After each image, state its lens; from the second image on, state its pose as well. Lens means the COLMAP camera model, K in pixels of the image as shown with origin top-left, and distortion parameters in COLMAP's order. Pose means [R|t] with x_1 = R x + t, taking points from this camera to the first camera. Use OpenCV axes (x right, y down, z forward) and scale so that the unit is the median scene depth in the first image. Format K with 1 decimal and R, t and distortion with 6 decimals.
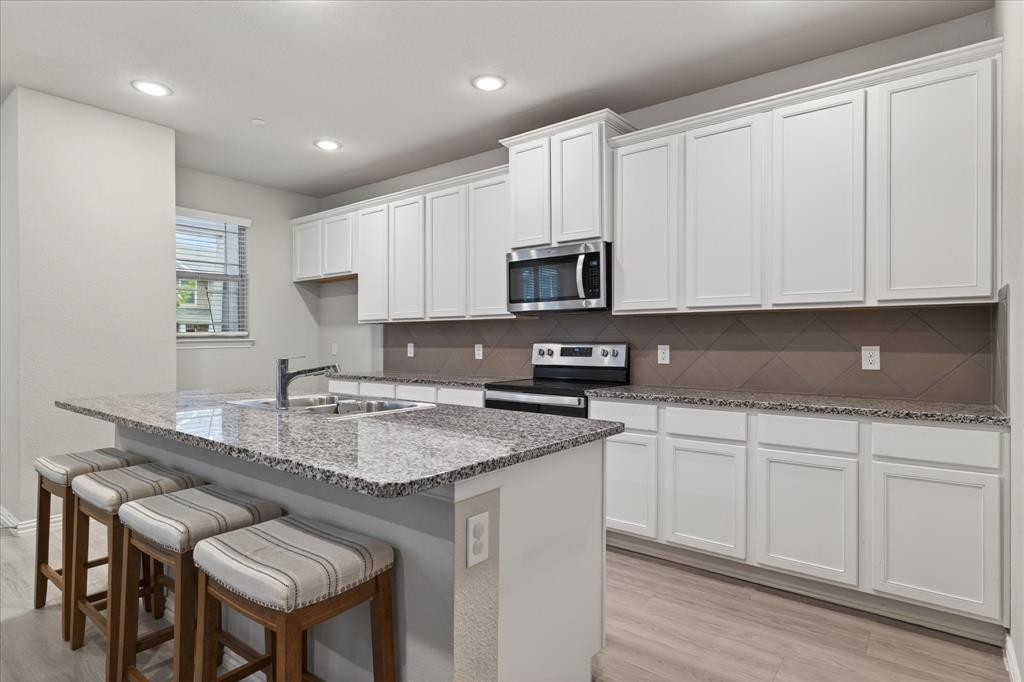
lens RADIAL K [[548.5, 0, 515.4], [0, 548.5, 345.4], [0, 0, 1]] dist [-0.007060, -0.000649]
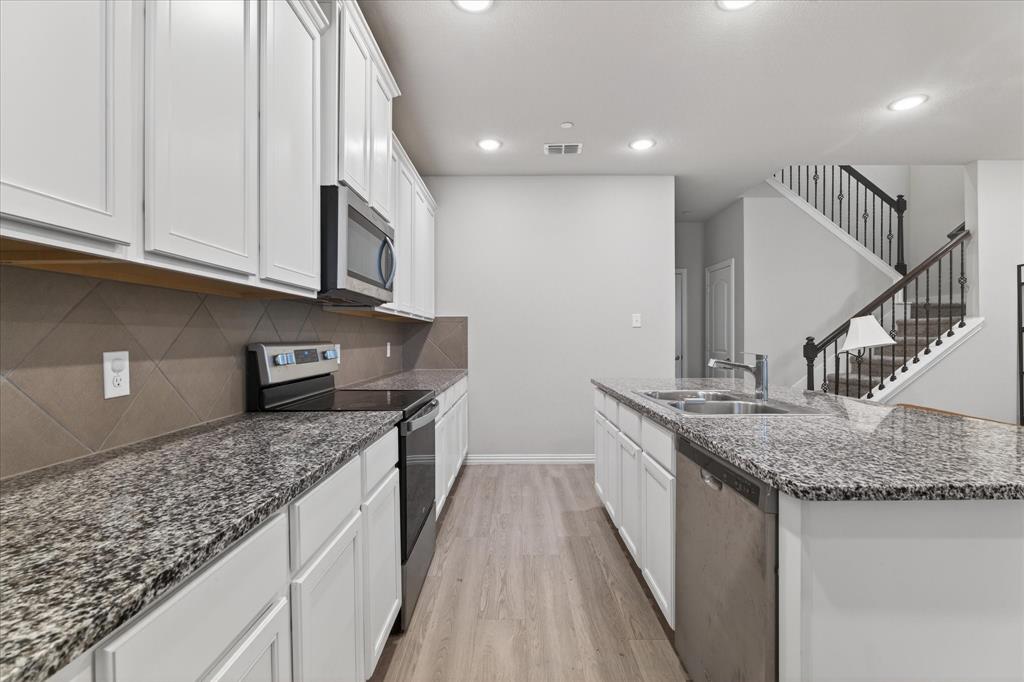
lens RADIAL K [[468.8, 0, 508.1], [0, 468.8, 339.8], [0, 0, 1]] dist [-0.002643, 0.000524]
pose [[-0.588301, -0.003195, 0.808635, -0.493132], [0.005604, 0.999952, 0.008028, -0.011430], [-0.808622, 0.009255, -0.588255, 1.112504]]
